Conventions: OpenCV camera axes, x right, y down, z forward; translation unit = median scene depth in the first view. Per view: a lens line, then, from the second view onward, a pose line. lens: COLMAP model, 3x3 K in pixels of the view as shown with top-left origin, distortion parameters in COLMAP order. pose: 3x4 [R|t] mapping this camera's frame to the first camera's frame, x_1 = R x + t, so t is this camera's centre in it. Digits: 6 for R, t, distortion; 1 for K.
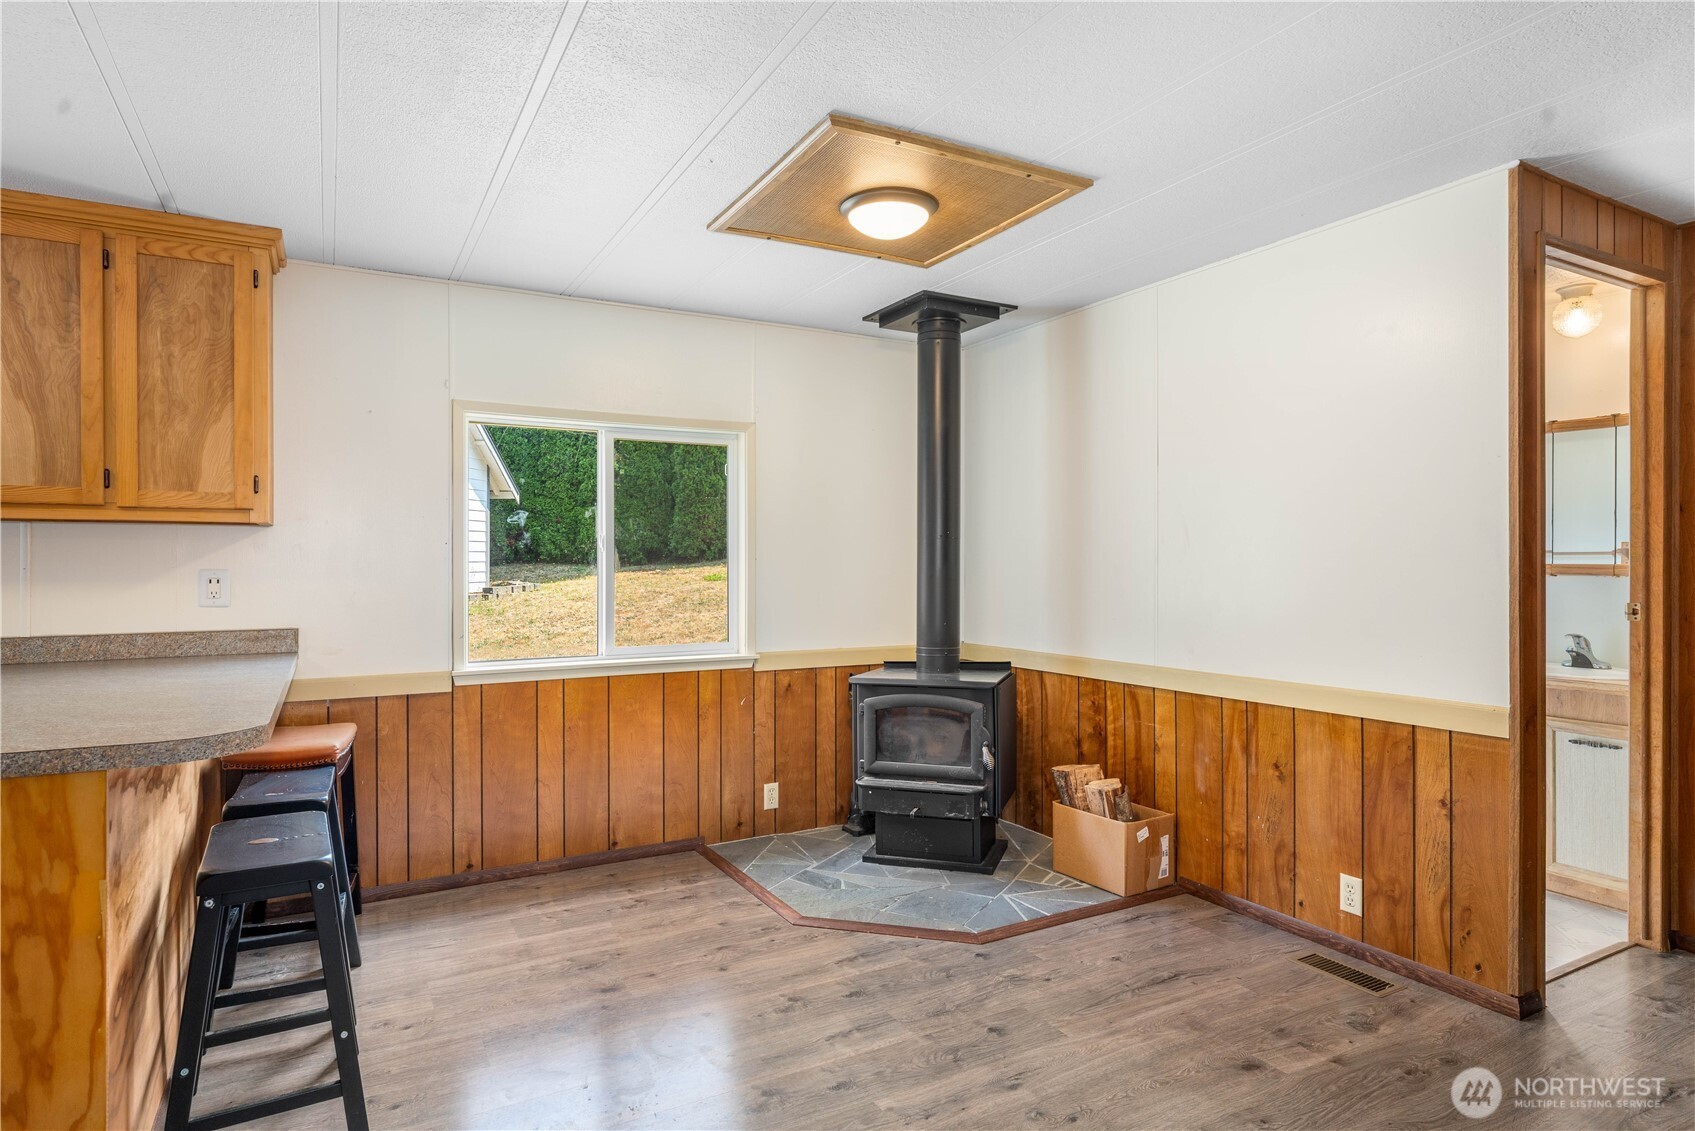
lens RADIAL K [[927.9, 0, 849.5], [0, 927.9, 563.7], [0, 0, 1]] dist [0.001831, -0.002874]
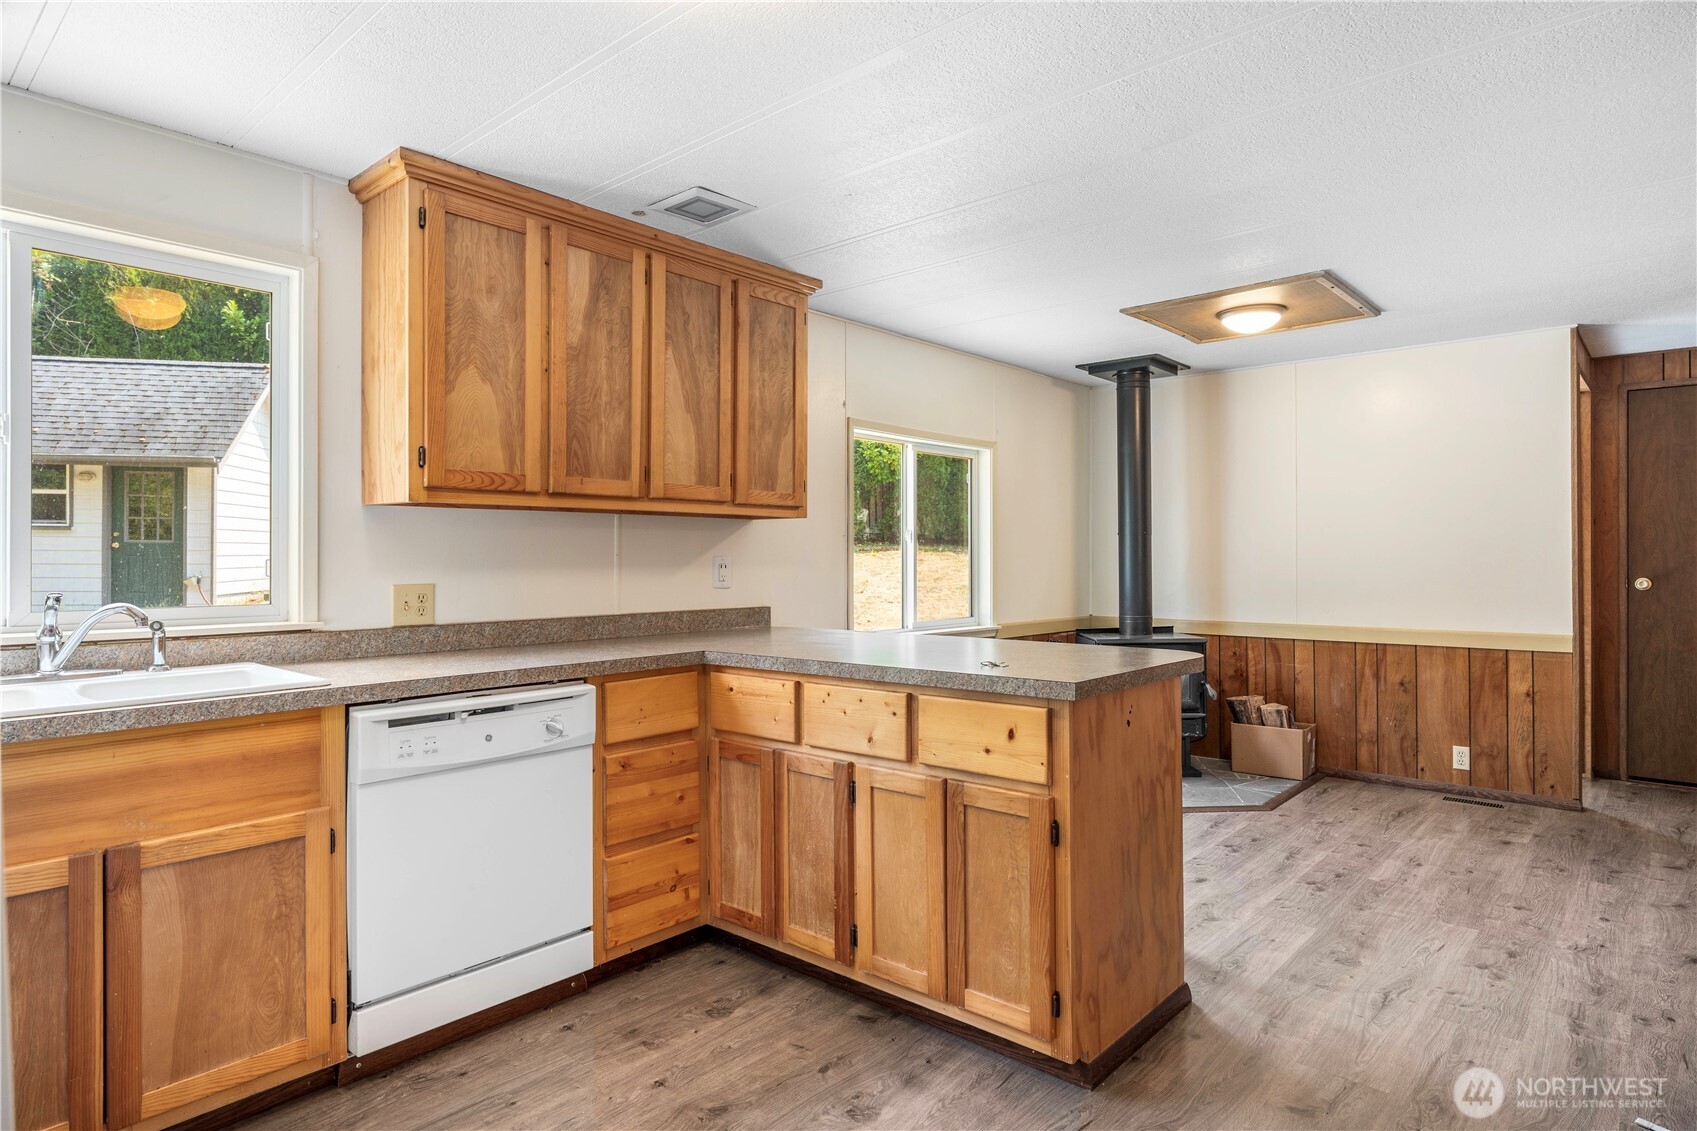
lens RADIAL K [[929.0, 0, 834.3], [0, 929.0, 562.3], [0, 0, 1]] dist [0.001831, -0.002874]
pose [[0.946986, -0.000494, 0.321273, -0.985591], [-0.000182, 0.999998, 0.002072, 0.011953], [-0.321274, -0.002021, 0.946984, -0.177740]]
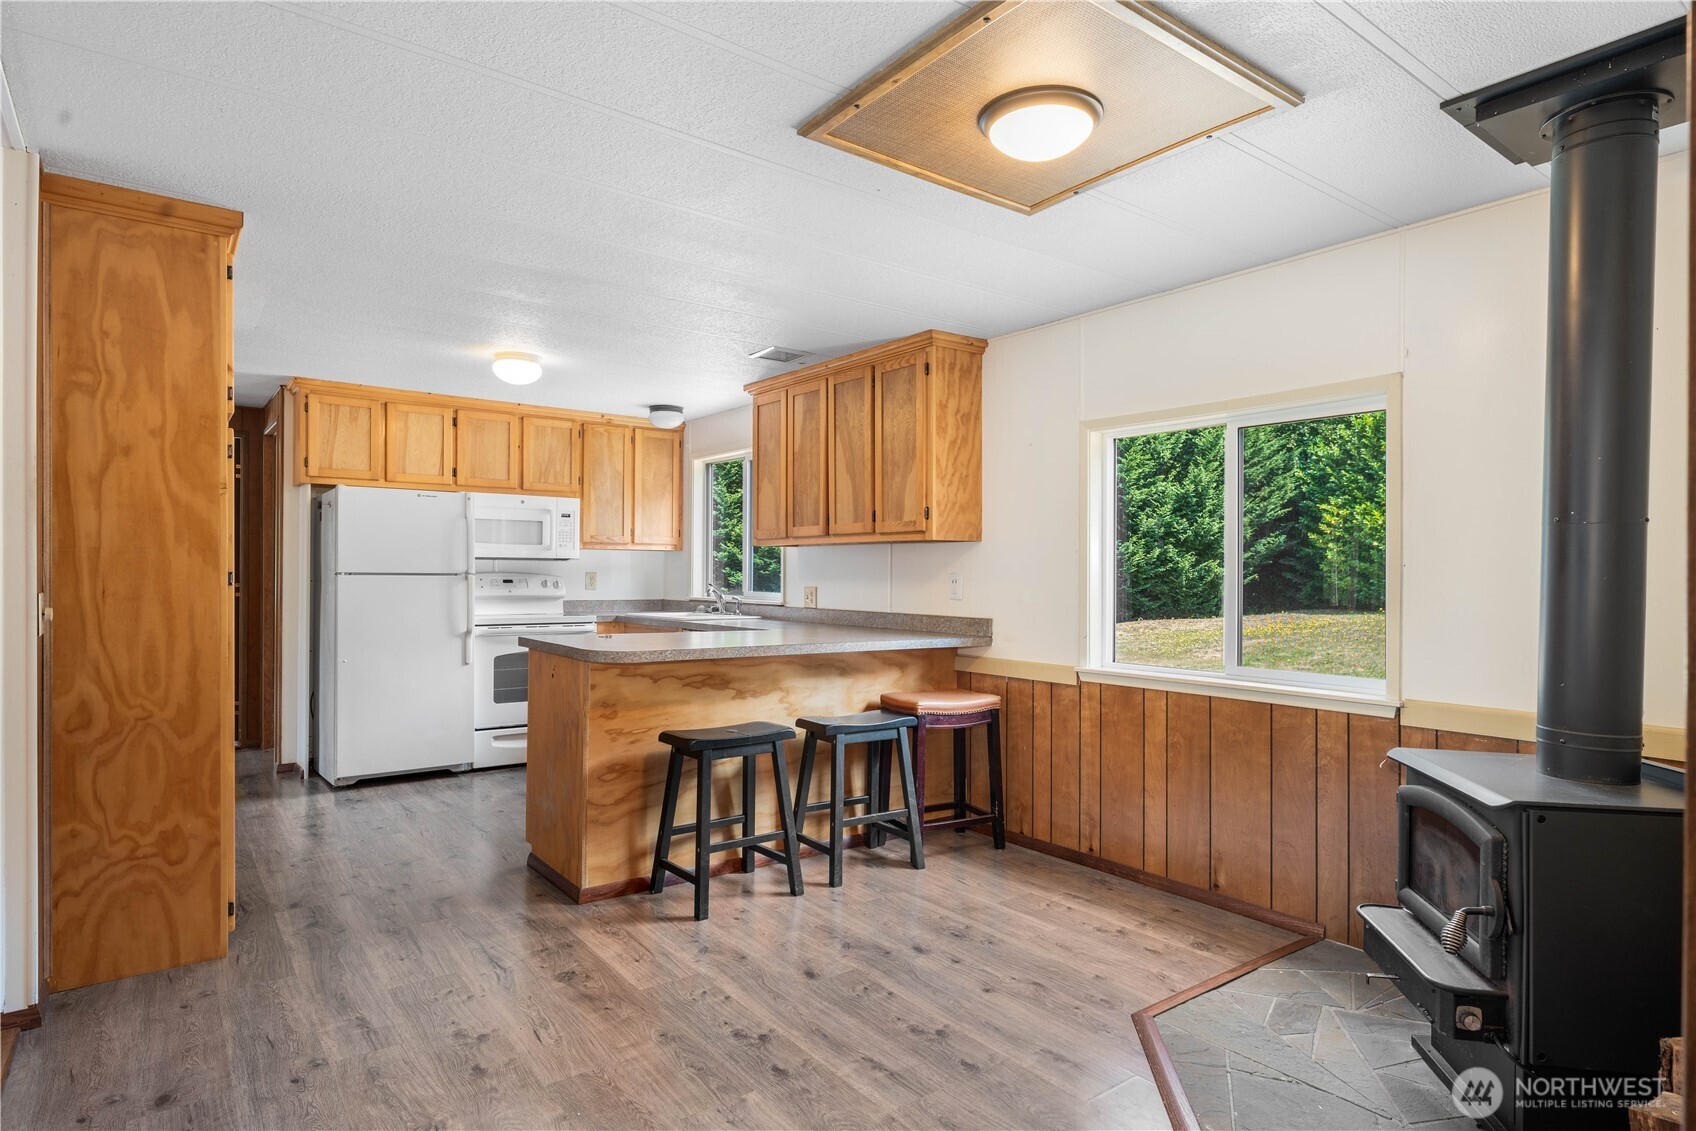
lens RADIAL K [[928.5, 0, 845.9], [0, 928.5, 566.9], [0, 0, 1]] dist [0.001831, -0.002874]
pose [[0.142596, -0.004582, -0.989770, 0.742390], [-0.009364, 0.999938, -0.005979, 0.006836], [0.989737, 0.010121, 0.142544, 0.668760]]
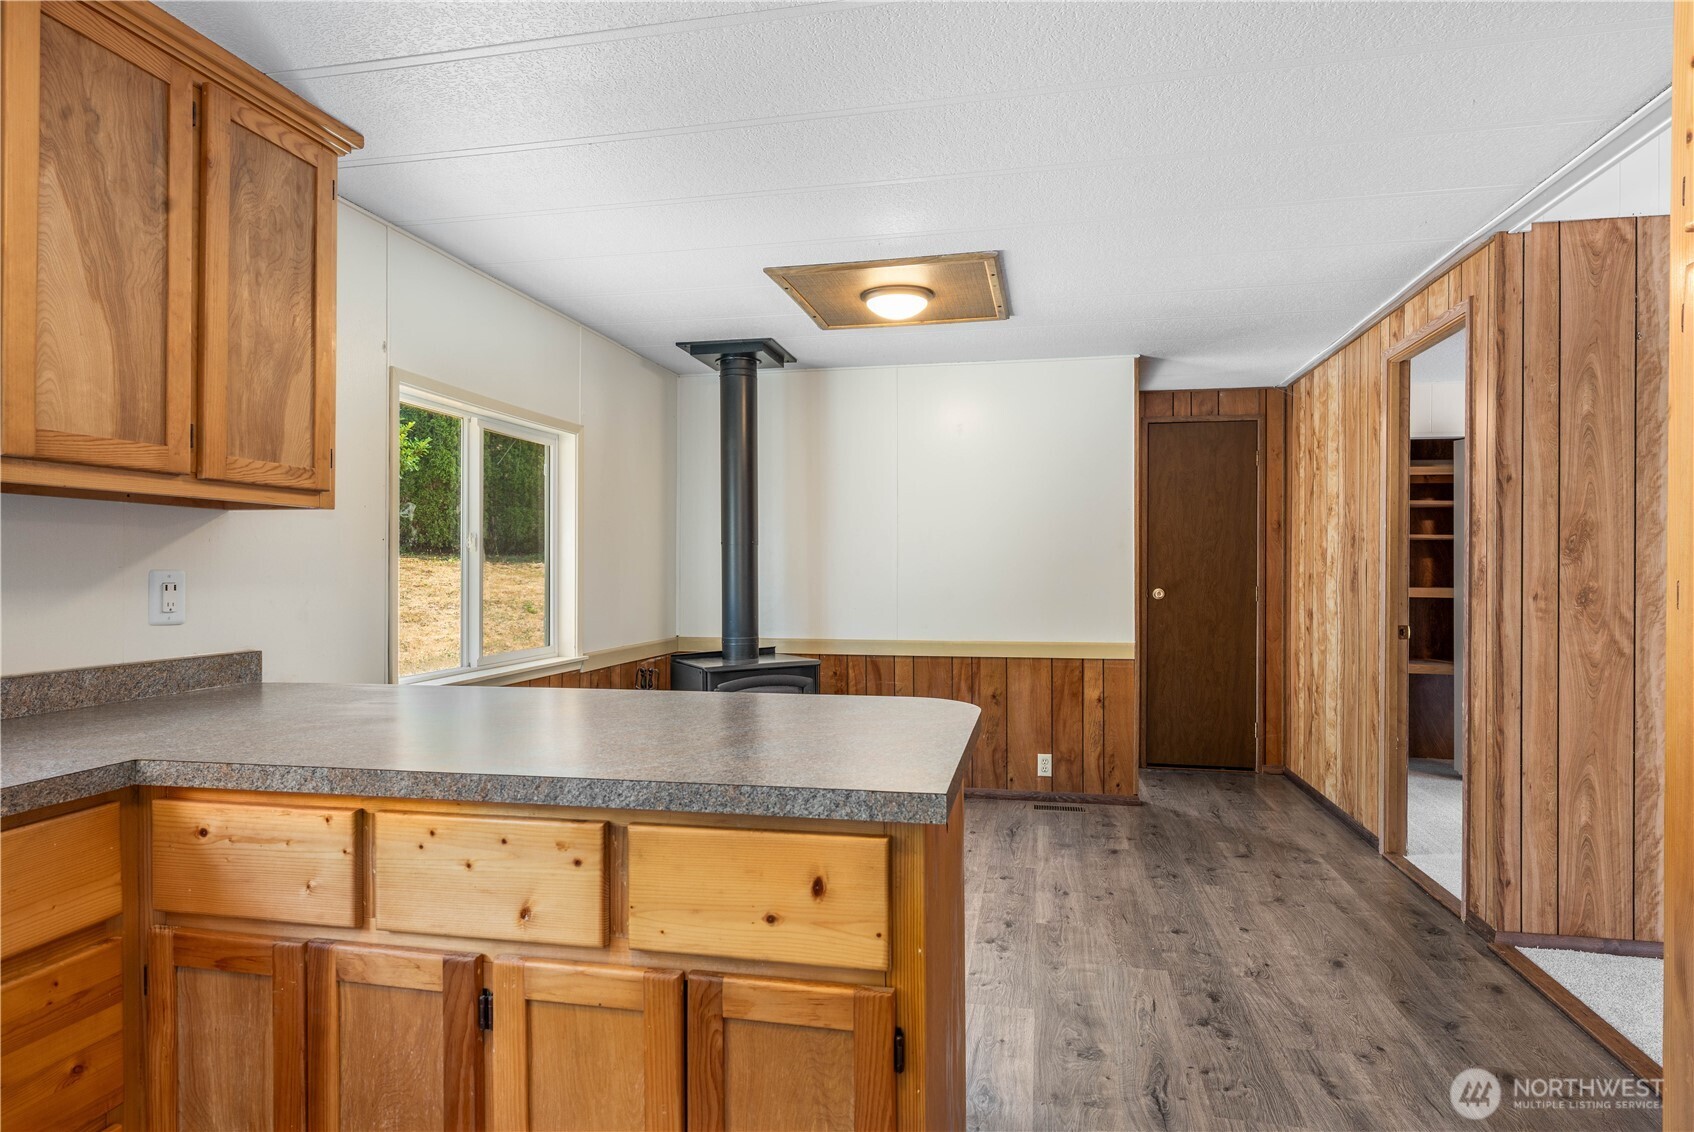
lens RADIAL K [[927.4, 0, 839.8], [0, 927.4, 566.7], [0, 0, 1]] dist [0.001831, -0.002874]
pose [[0.656490, 0.002528, 0.754330, -0.929092], [0.000443, 0.999993, -0.003738, 0.006416], [-0.754335, 0.002788, 0.656484, 0.178956]]
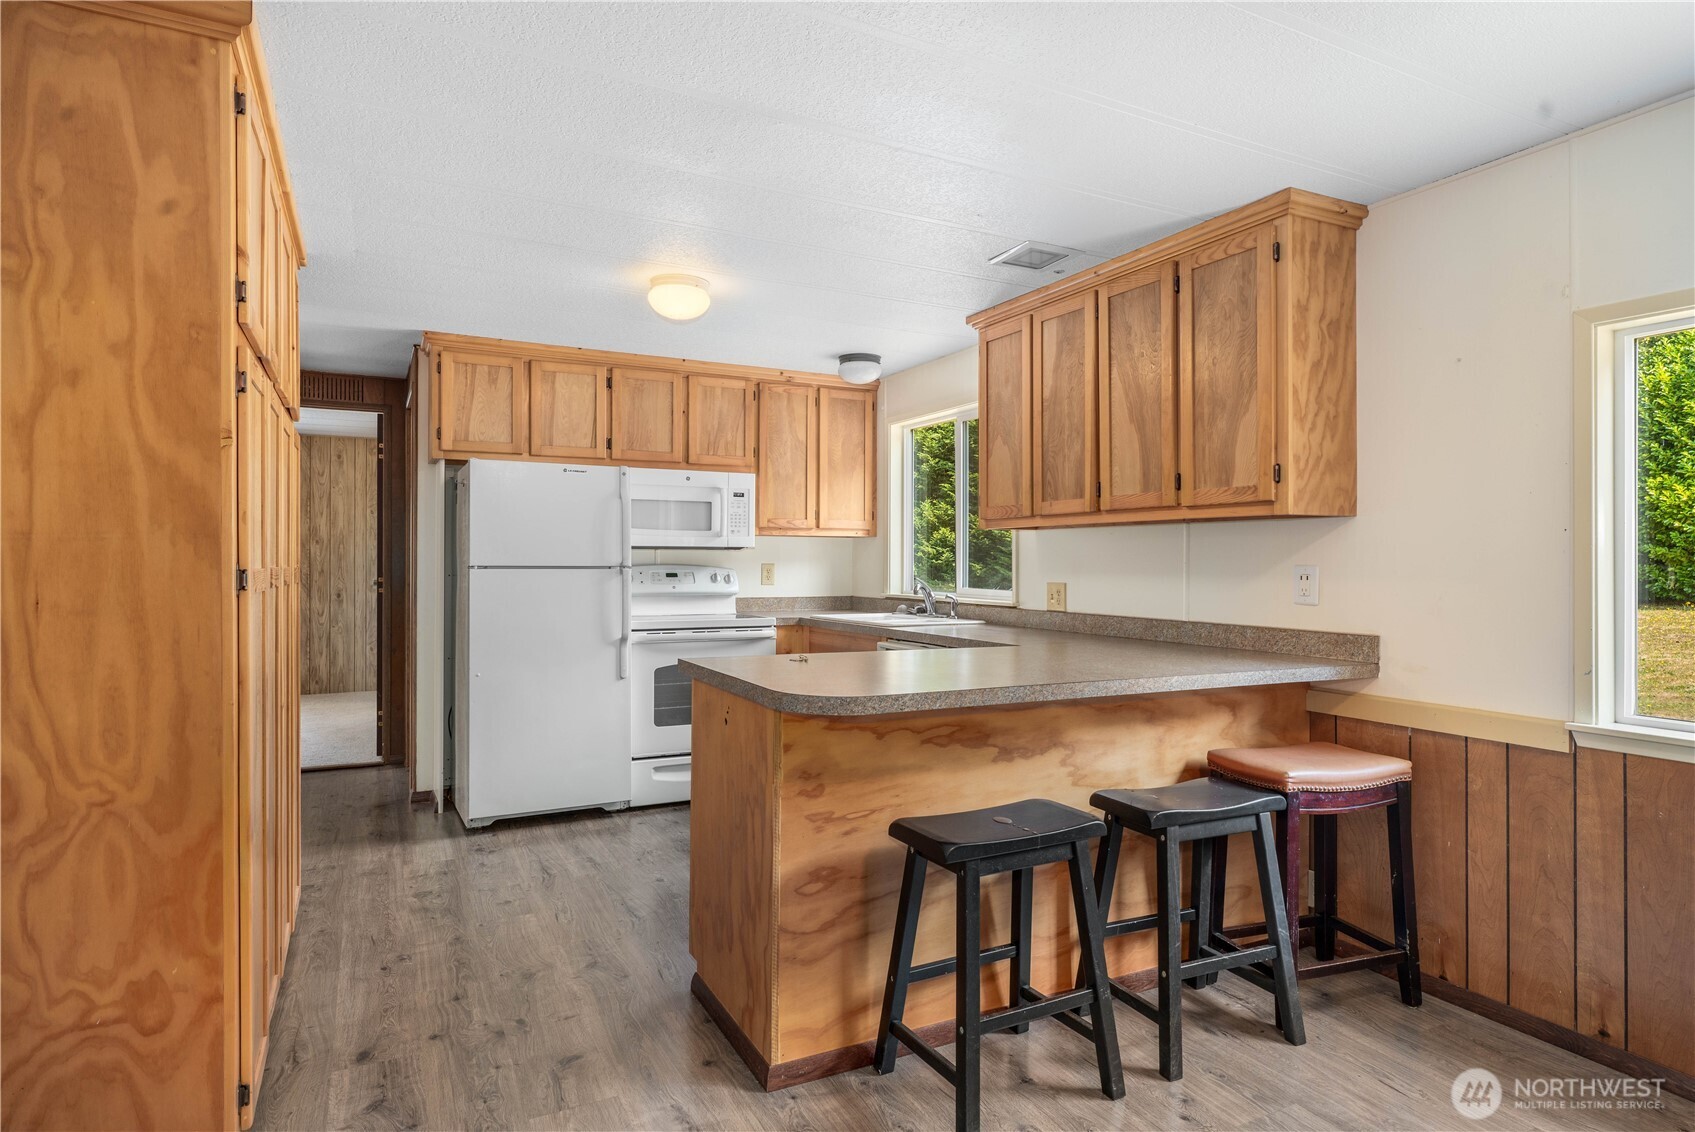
lens RADIAL K [[927.9, 0, 841.3], [0, 927.9, 554.7], [0, 0, 1]] dist [0.001831, -0.002874]
pose [[-0.035742, -0.005453, -0.999346, 0.296755], [-0.005933, 0.999969, -0.005244, 0.003329], [0.999343, 0.005742, -0.035773, 0.593519]]
